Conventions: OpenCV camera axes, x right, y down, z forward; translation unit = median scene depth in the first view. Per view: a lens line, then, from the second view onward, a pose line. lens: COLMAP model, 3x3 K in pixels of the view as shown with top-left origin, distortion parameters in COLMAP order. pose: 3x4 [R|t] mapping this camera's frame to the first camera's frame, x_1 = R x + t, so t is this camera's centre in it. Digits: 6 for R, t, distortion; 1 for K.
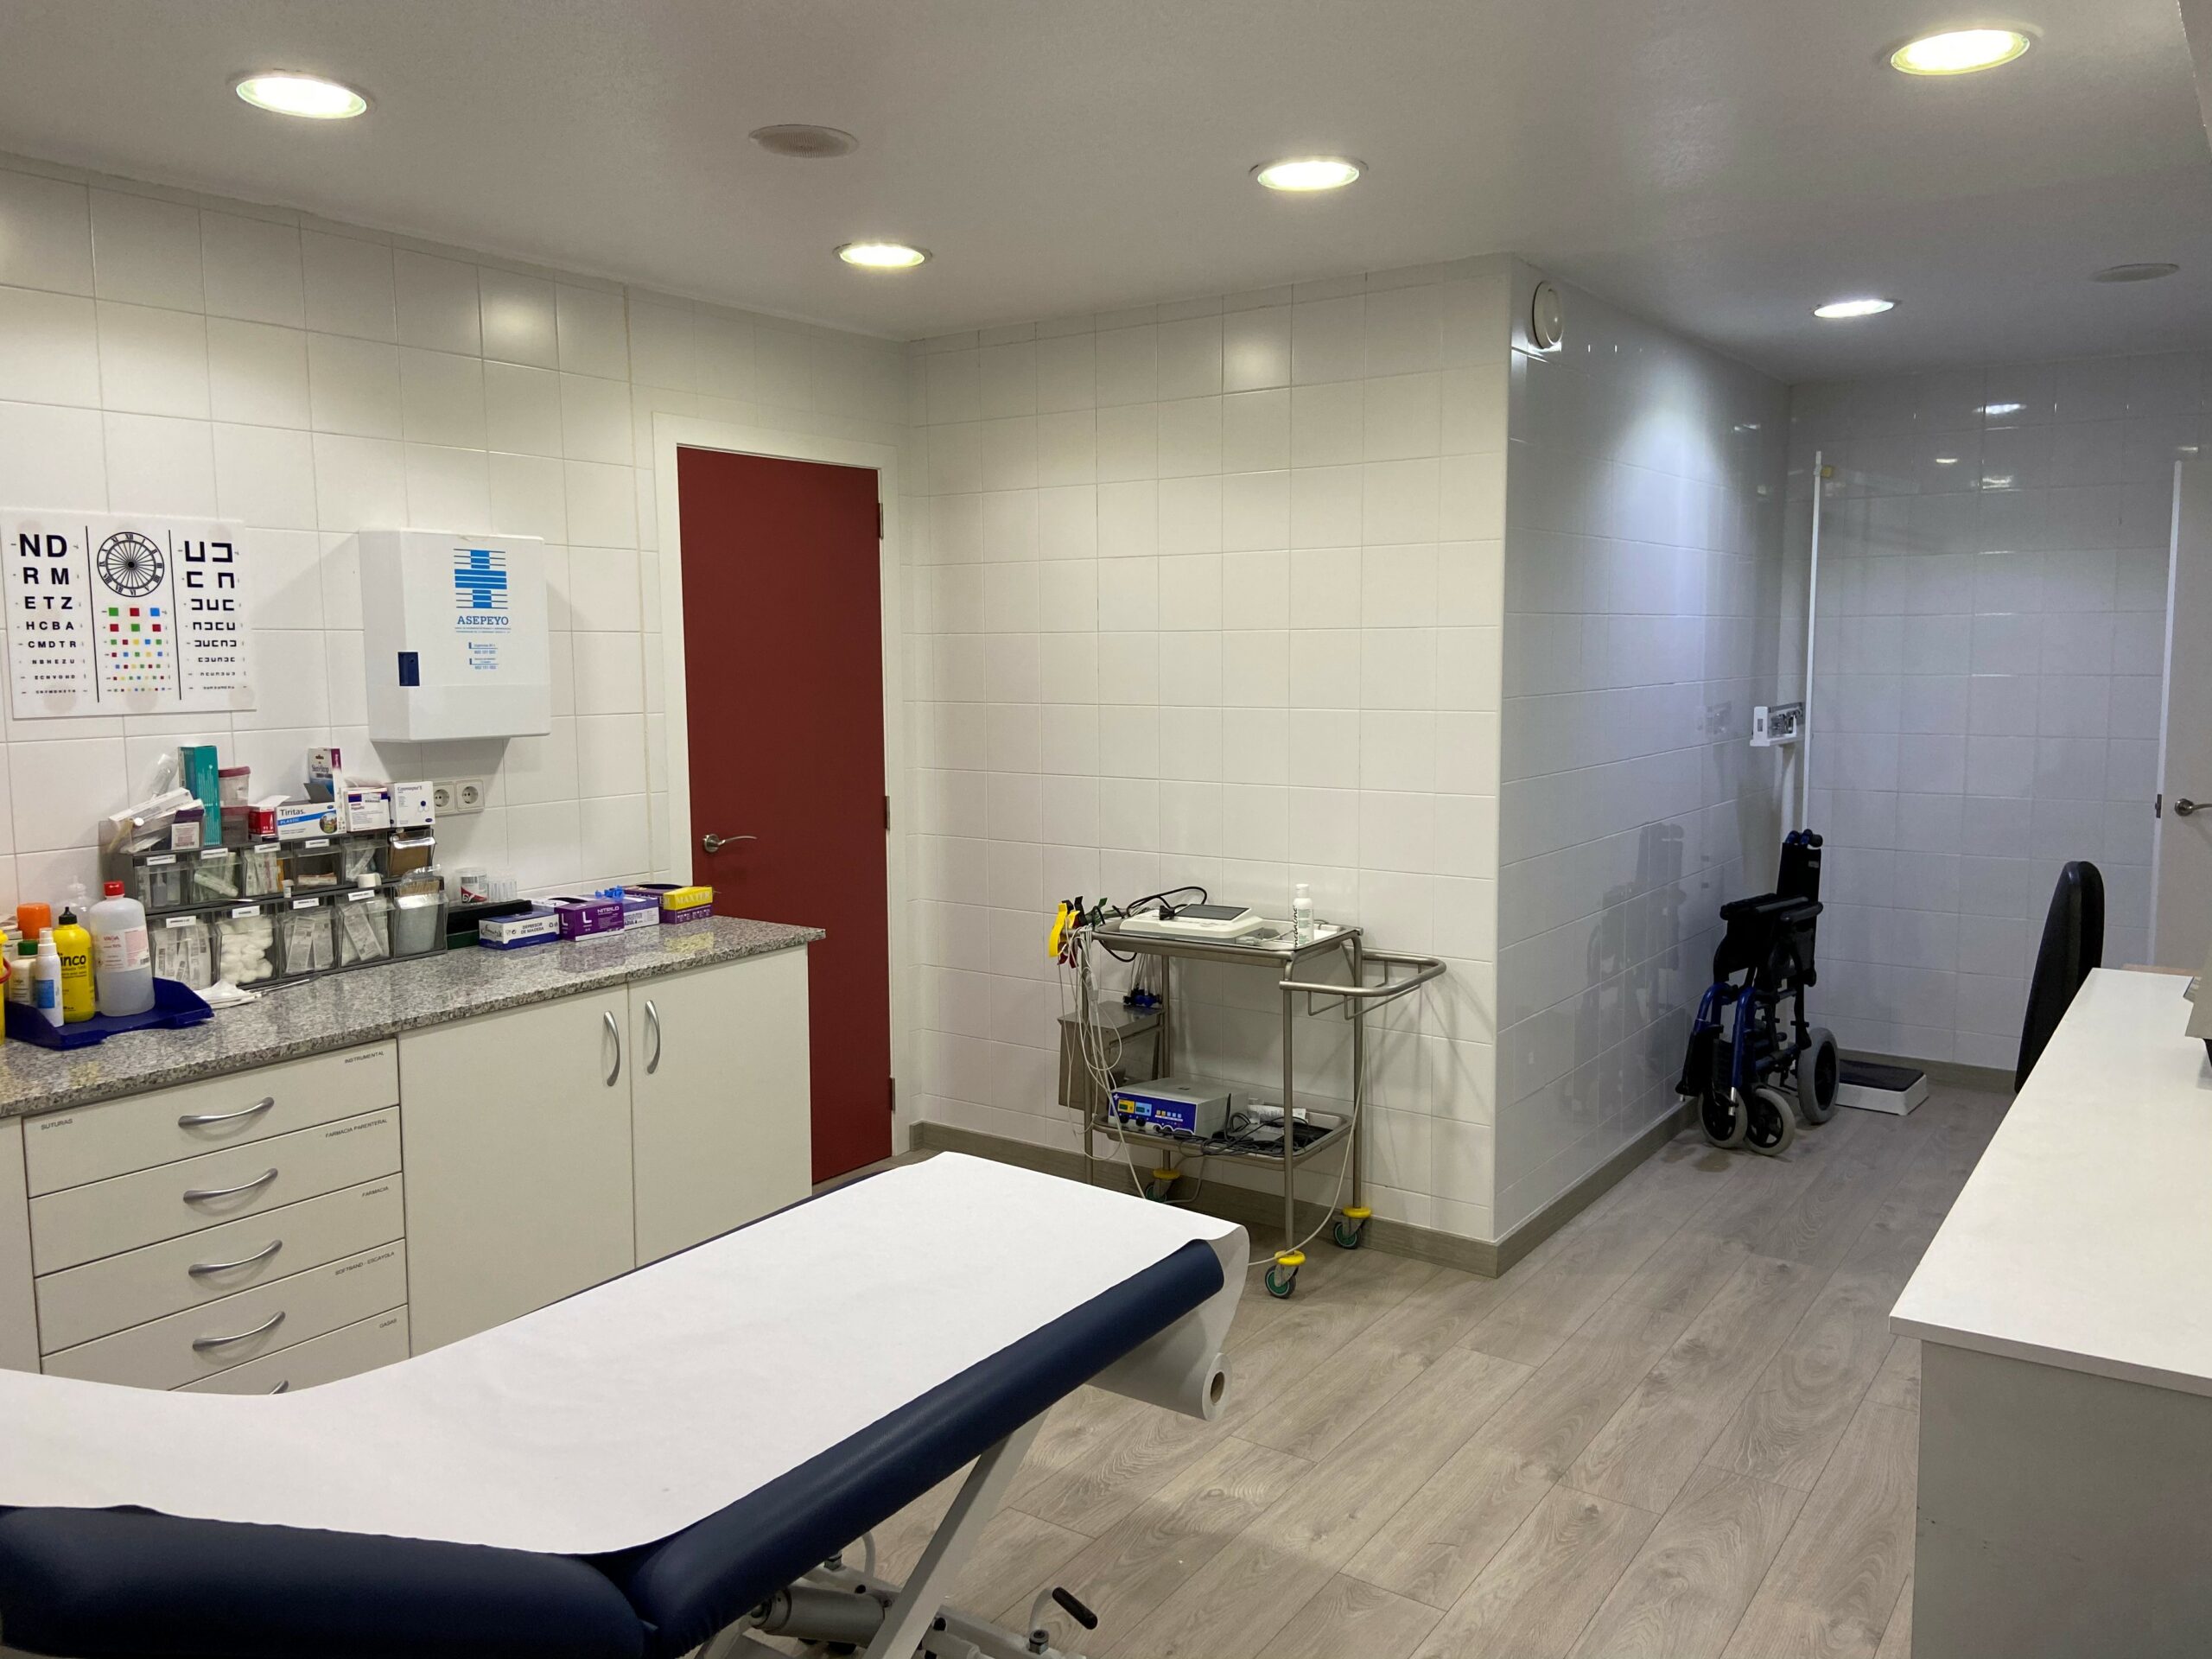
lens RADIAL K [[1662.7, 0, 1104.5], [0, 1662.7, 822.7], [0, 0, 1]] dist [0.143397, -0.184934]
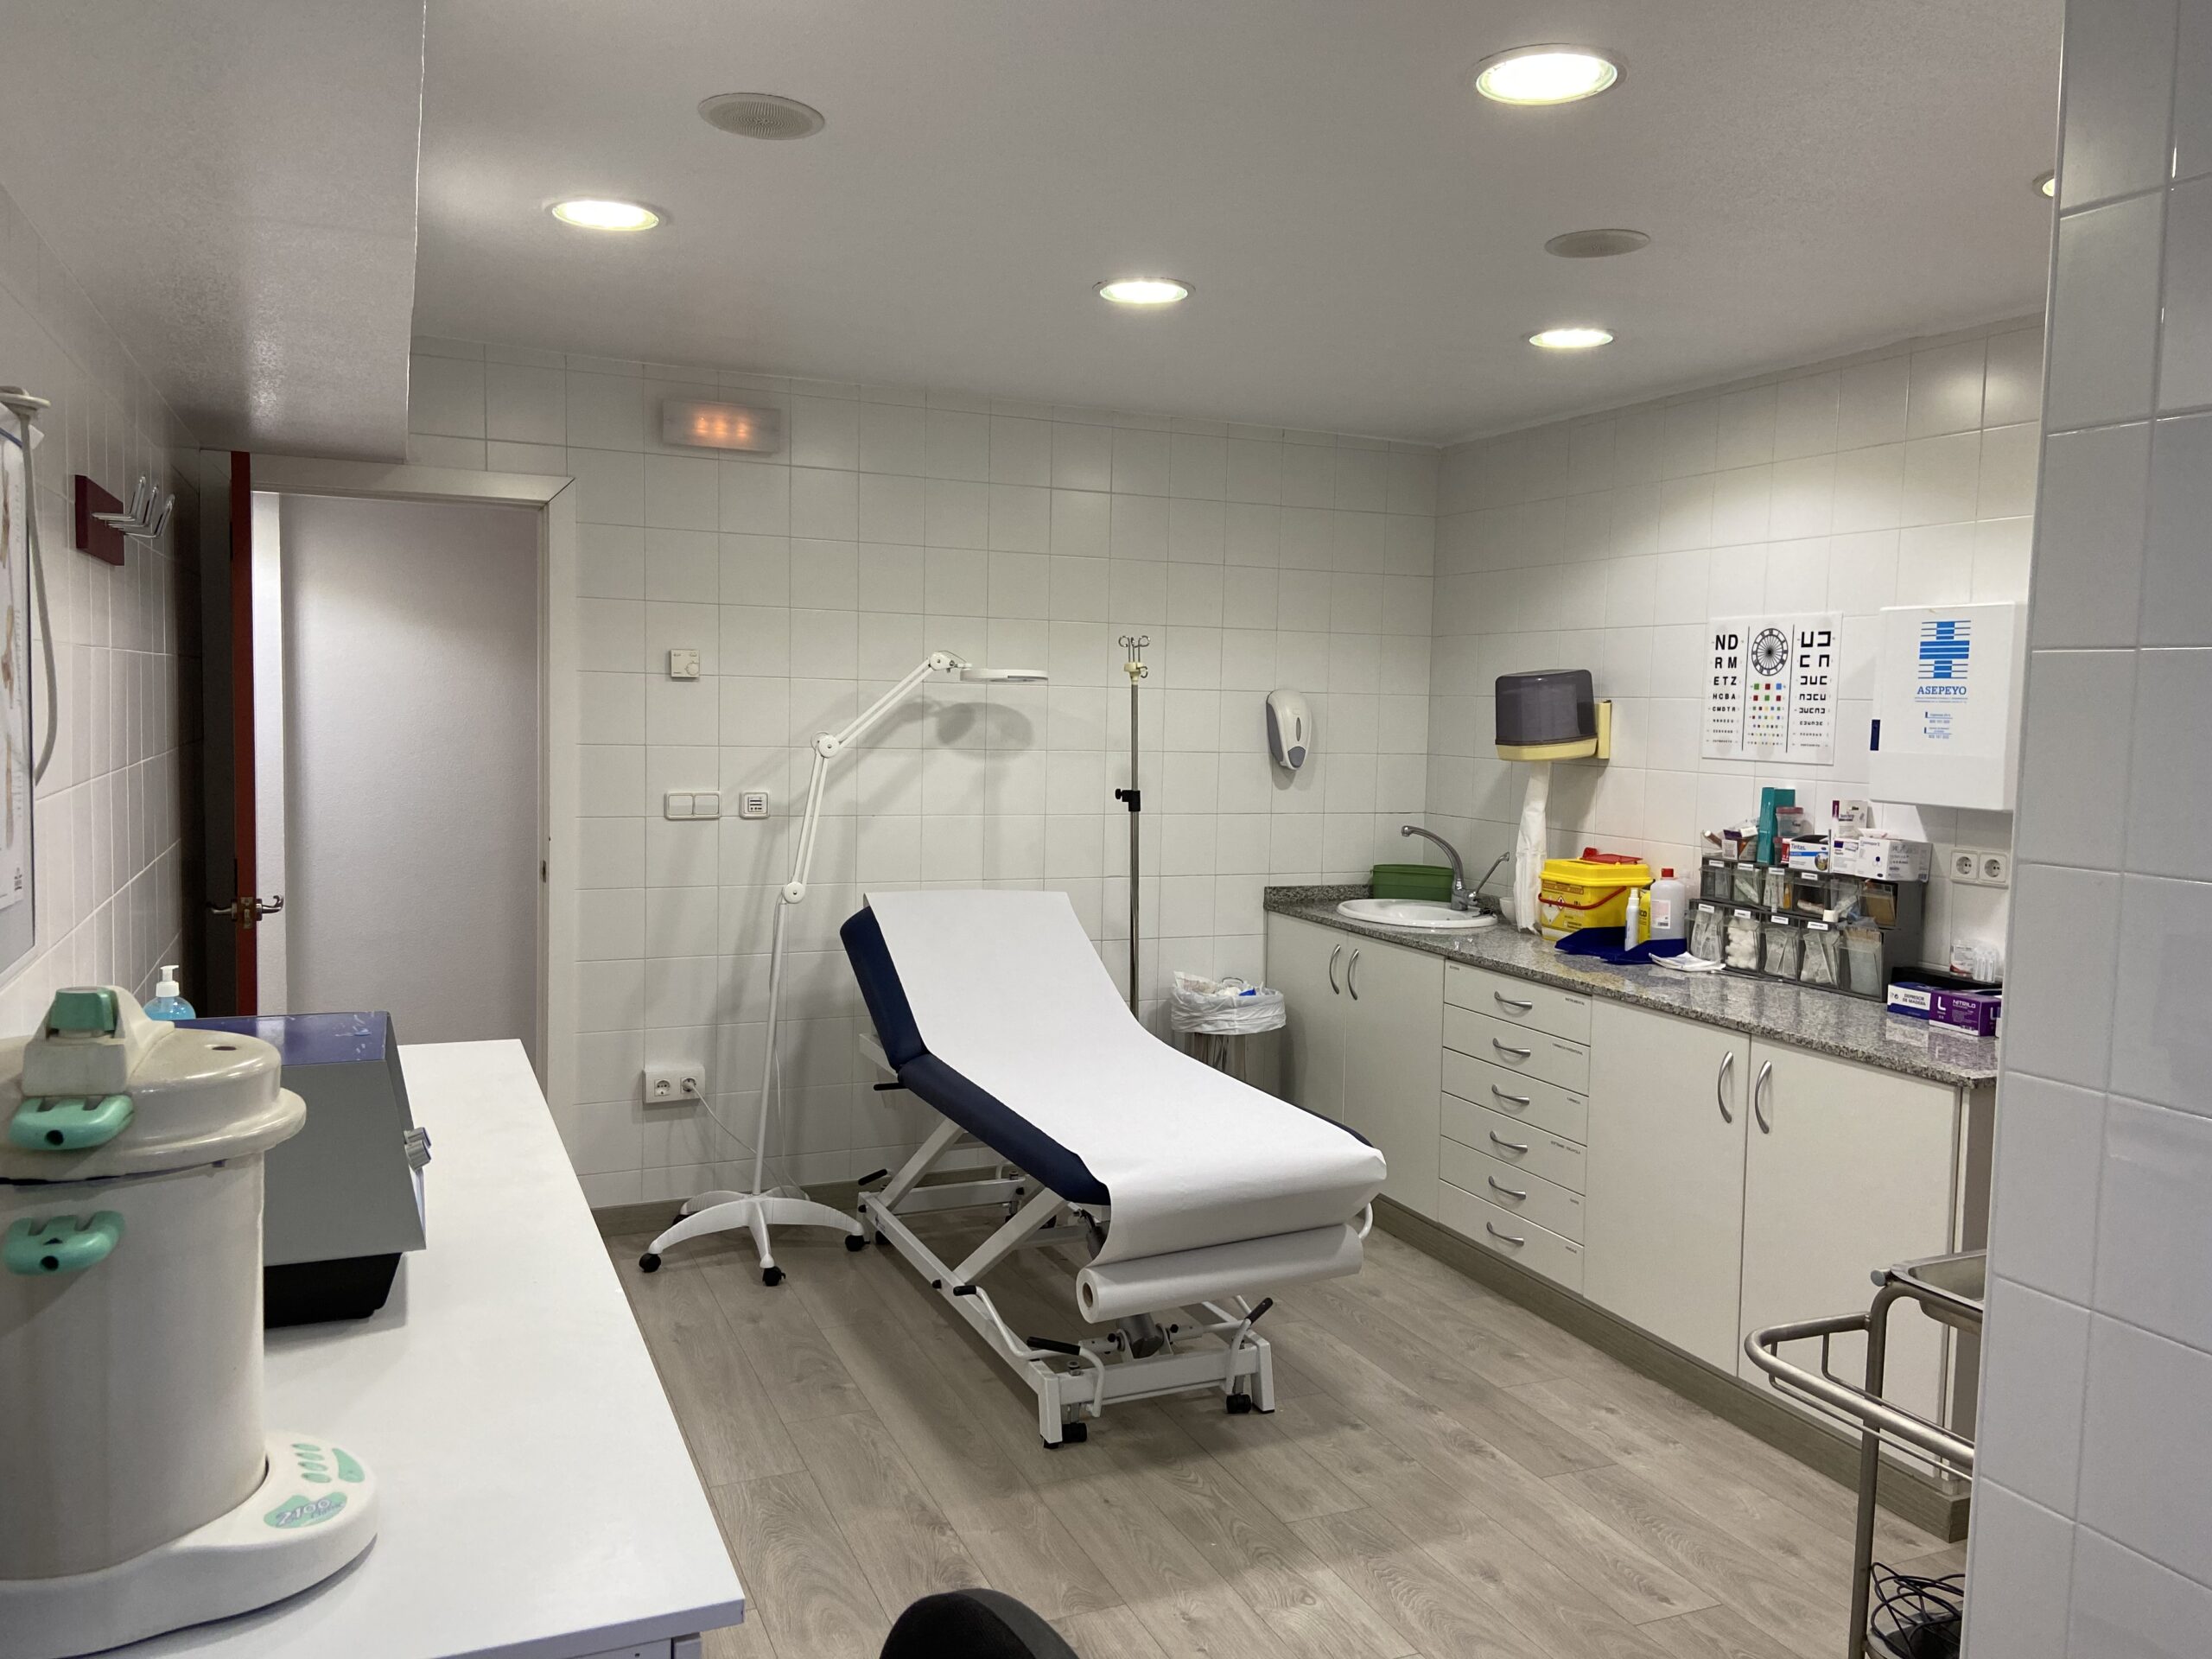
lens RADIAL K [[1662.7, 0, 1104.5], [0, 1662.7, 822.7], [0, 0, 1]] dist [0.143397, -0.184934]
pose [[-0.526545, 0.057025, -0.848233, 0.859009], [-0.113178, 0.984165, 0.136420, -0.139371], [0.842580, 0.167832, -0.511753, 1.250740]]
